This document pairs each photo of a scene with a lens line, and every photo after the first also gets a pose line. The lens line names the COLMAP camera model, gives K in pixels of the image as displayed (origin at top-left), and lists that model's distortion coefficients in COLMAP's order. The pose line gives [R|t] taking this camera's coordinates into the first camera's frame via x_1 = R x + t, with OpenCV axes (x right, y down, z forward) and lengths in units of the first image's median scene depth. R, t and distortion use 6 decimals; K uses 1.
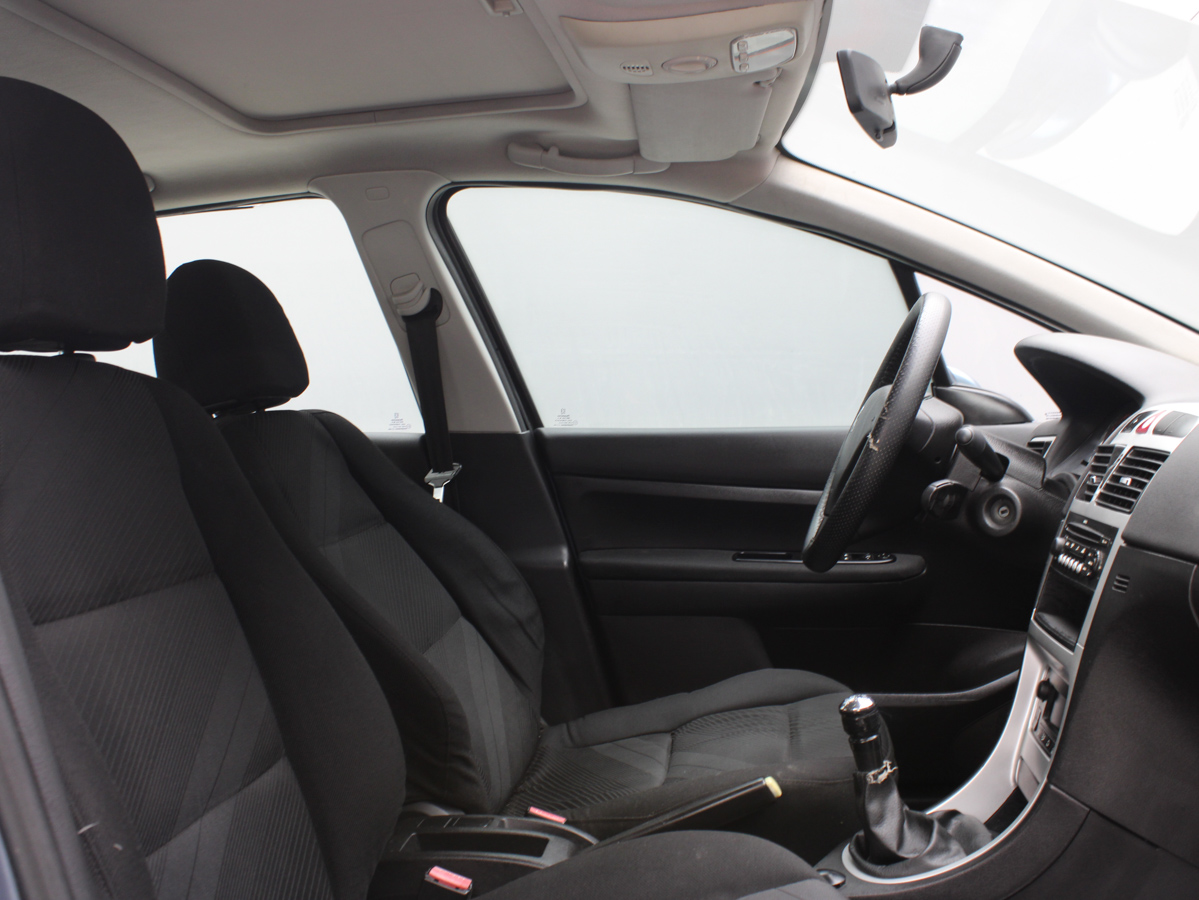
lens RADIAL K [[1217.6, 0, 599.5], [0, 1217.6, 450.0], [0, 0, 1]] dist [-0.174325, 0.187649]
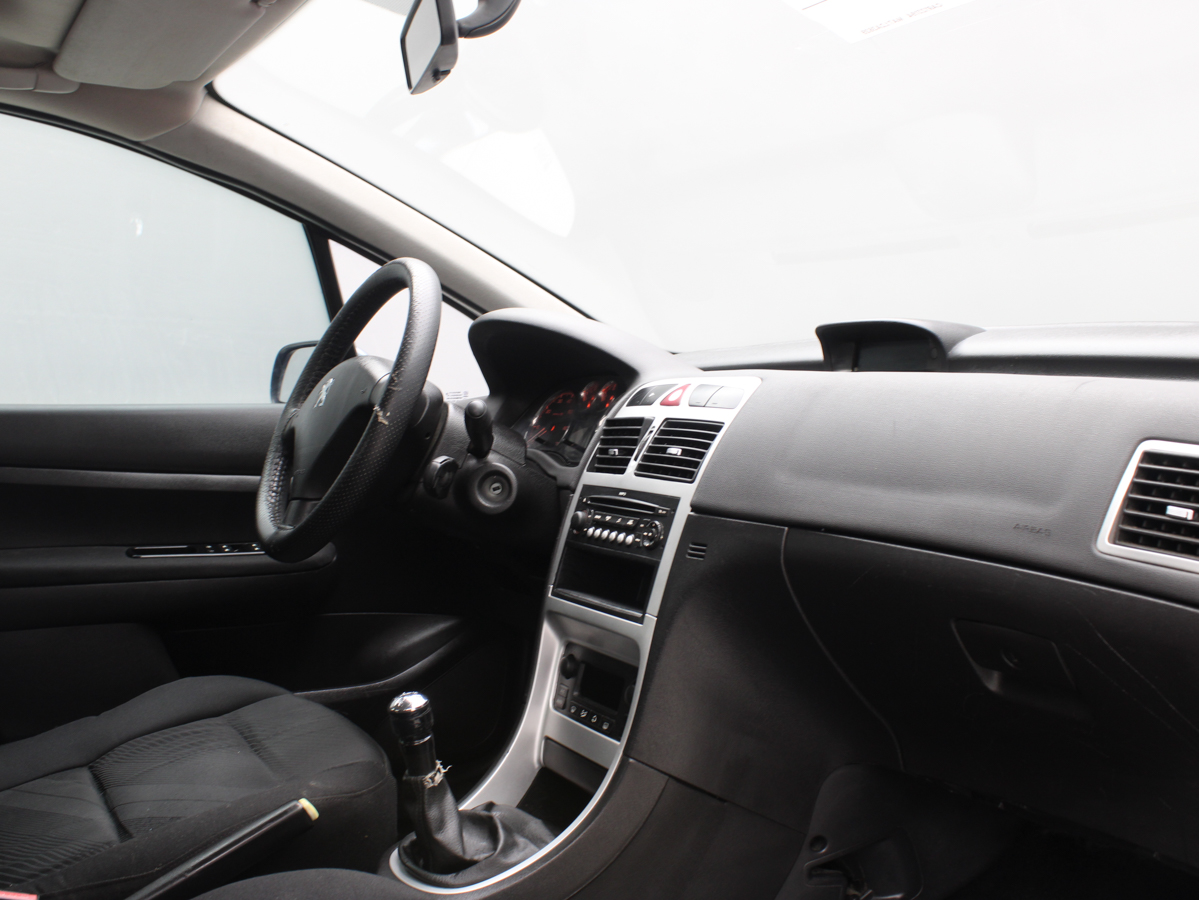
lens RADIAL K [[1217.6, 0, 599.5], [0, 1217.6, 450.0], [0, 0, 1]] dist [-0.174325, 0.187649]
pose [[0.791965, -0.008615, 0.610506, -0.216539], [0.005001, 0.999958, 0.007623, 0.014753], [-0.610546, -0.002984, 0.791975, 0.188501]]
